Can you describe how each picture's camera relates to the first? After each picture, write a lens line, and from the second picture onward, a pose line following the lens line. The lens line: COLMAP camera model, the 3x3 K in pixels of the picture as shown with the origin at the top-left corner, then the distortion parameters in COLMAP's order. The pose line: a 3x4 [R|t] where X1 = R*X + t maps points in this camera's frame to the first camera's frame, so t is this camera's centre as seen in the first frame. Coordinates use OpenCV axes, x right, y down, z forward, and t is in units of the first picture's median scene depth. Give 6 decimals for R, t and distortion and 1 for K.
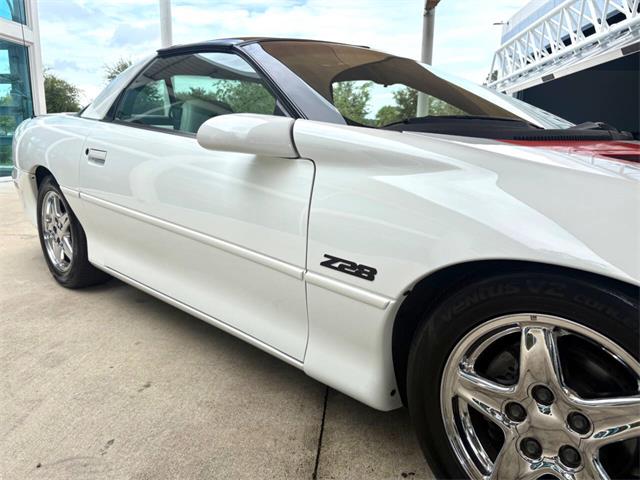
lens RADIAL K [[513.7, 0, 312.7], [0, 513.7, 255.4], [0, 0, 1]] dist [0.040567, -0.000839]
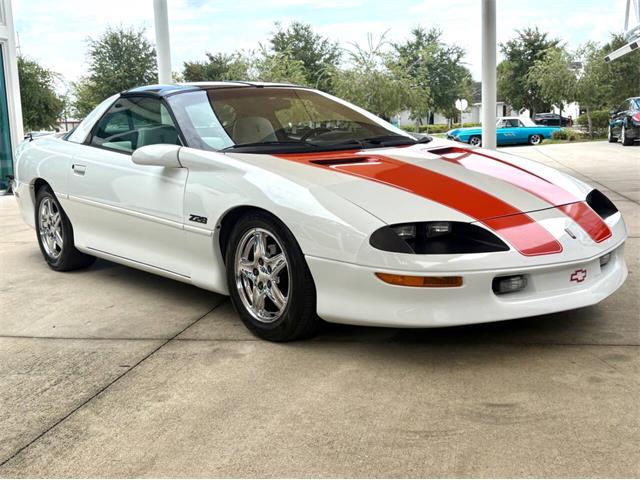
lens RADIAL K [[783.7, 0, 320.0], [0, 783.7, 240.0], [0, 0, 1]] dist [0.199246, -0.611904]
pose [[0.994178, -0.041967, -0.099244, 0.421917], [0.034837, 0.996759, -0.072516, 0.172265], [0.101965, 0.068636, 0.992417, -1.021553]]
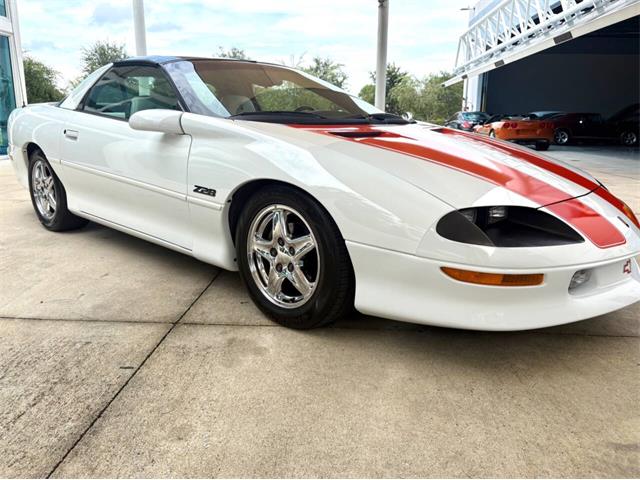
lens RADIAL K [[506.3, 0, 320.0], [0, 506.3, 240.0], [0, 0, 1]] dist [0.026797, -0.001119]
pose [[0.998703, -0.016750, 0.048073, 0.195936], [0.016157, 0.999789, 0.012699, 0.091784], [-0.048276, -0.011906, 0.998763, -0.445462]]
